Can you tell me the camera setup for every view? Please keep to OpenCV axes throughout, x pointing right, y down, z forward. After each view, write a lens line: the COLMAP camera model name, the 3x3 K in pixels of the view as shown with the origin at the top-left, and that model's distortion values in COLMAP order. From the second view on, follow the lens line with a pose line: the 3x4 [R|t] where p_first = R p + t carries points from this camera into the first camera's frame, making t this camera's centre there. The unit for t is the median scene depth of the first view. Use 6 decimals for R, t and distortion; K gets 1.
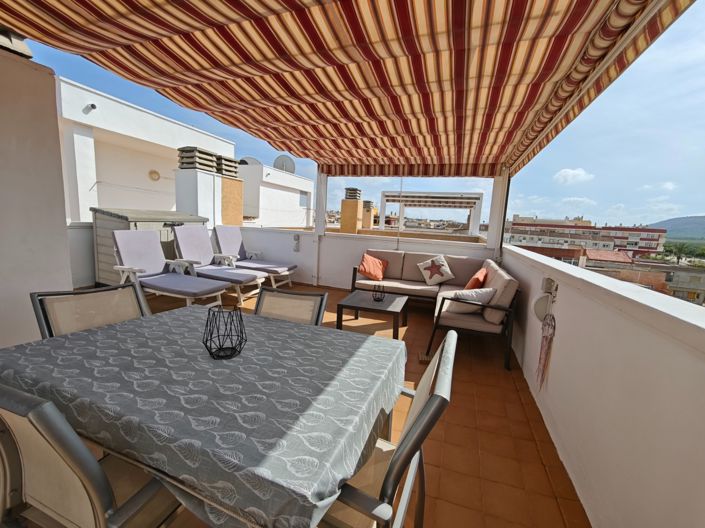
lens RADIAL K [[293.5, 0, 351.8], [0, 293.5, 265.2], [0, 0, 1]] dist [-0.001334, 0.000213]
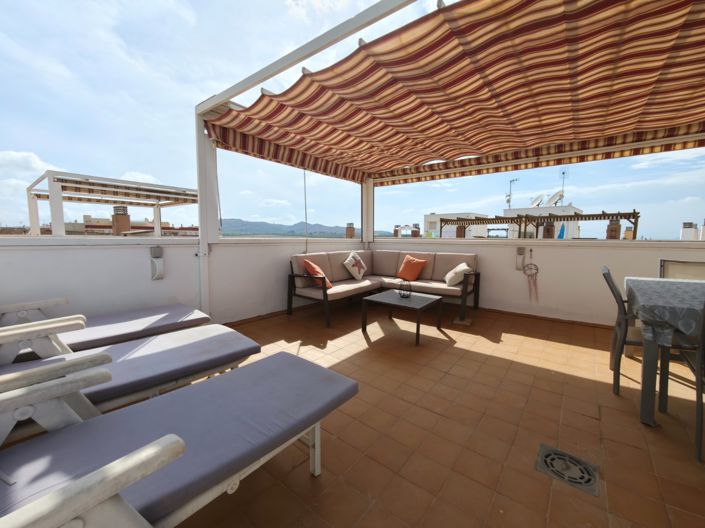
lens RADIAL K [[293.5, 0, 351.8], [0, 293.5, 265.2], [0, 0, 1]] dist [-0.001334, 0.000213]
pose [[0.308123, -0.141930, 0.940700, -0.286234], [0.146841, 0.984054, 0.100374, -0.037911], [-0.939946, 0.107206, 0.324051, 0.266272]]
